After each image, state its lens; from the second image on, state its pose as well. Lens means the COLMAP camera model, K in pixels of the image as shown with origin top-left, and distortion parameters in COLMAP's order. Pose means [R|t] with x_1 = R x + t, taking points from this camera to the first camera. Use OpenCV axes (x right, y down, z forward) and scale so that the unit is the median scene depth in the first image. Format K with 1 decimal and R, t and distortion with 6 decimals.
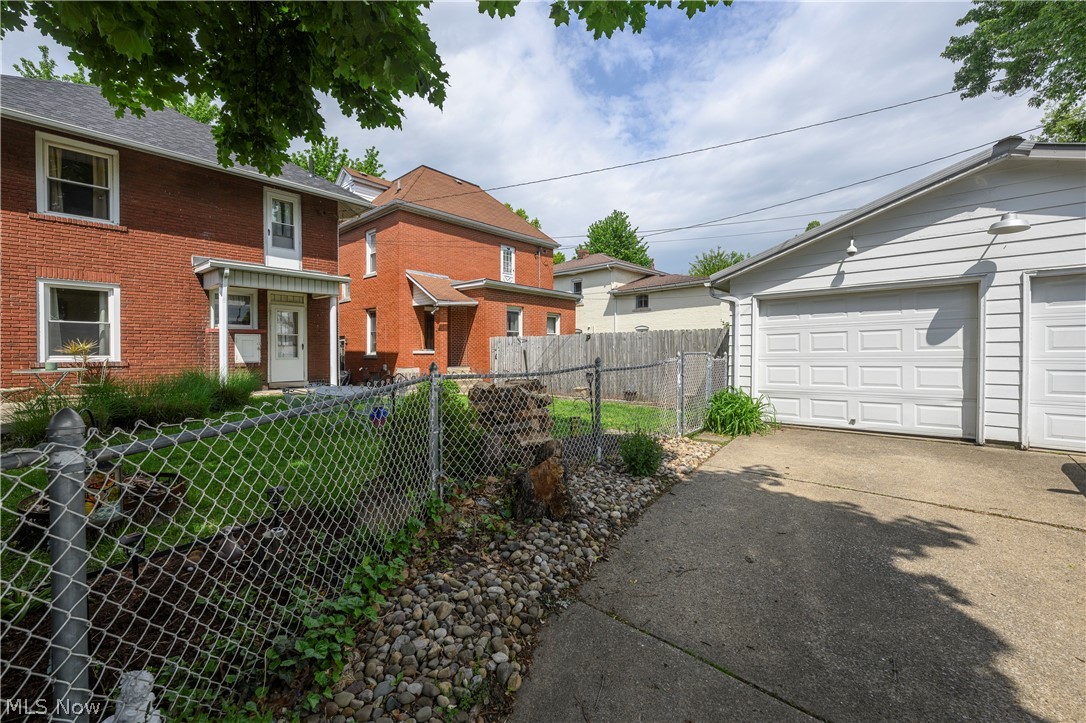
lens RADIAL K [[428.7, 0, 543.0], [0, 428.7, 358.7], [0, 0, 1]] dist [-0.001659, 0.000054]
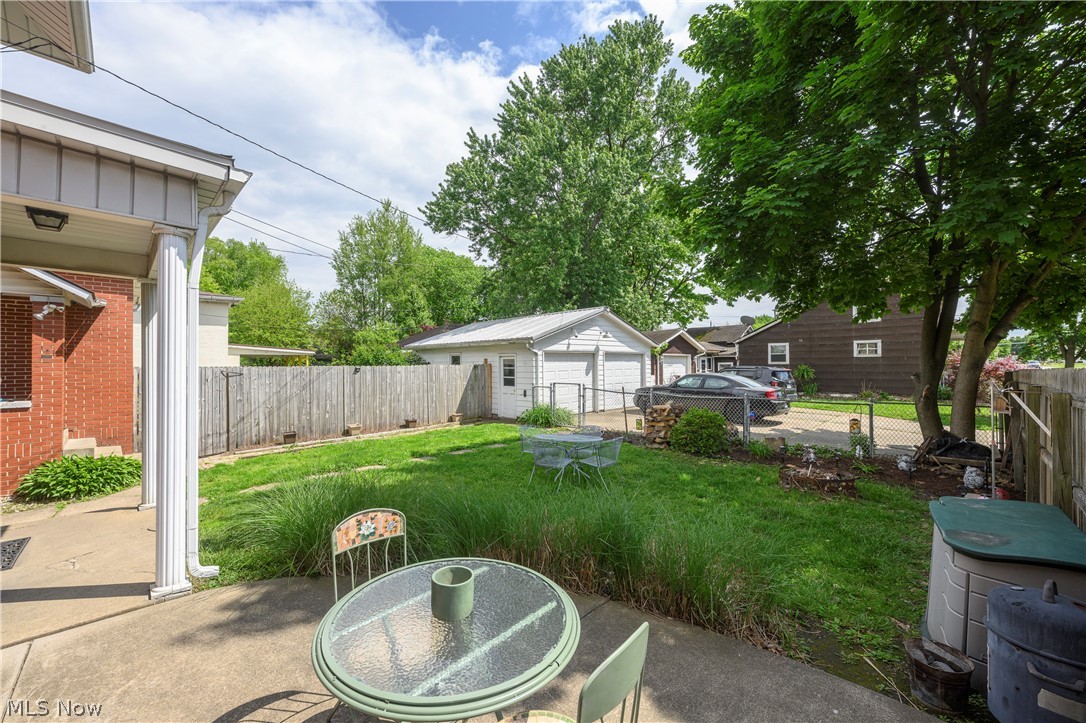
lens RADIAL K [[428.7, 0, 537.5], [0, 428.7, 358.9], [0, 0, 1]] dist [-0.001659, 0.000054]
pose [[0.069439, 0.009833, 0.997538, -1.648761], [0.022236, 0.999688, -0.011402, -0.112990], [-0.997338, 0.022973, 0.069198, 1.114898]]
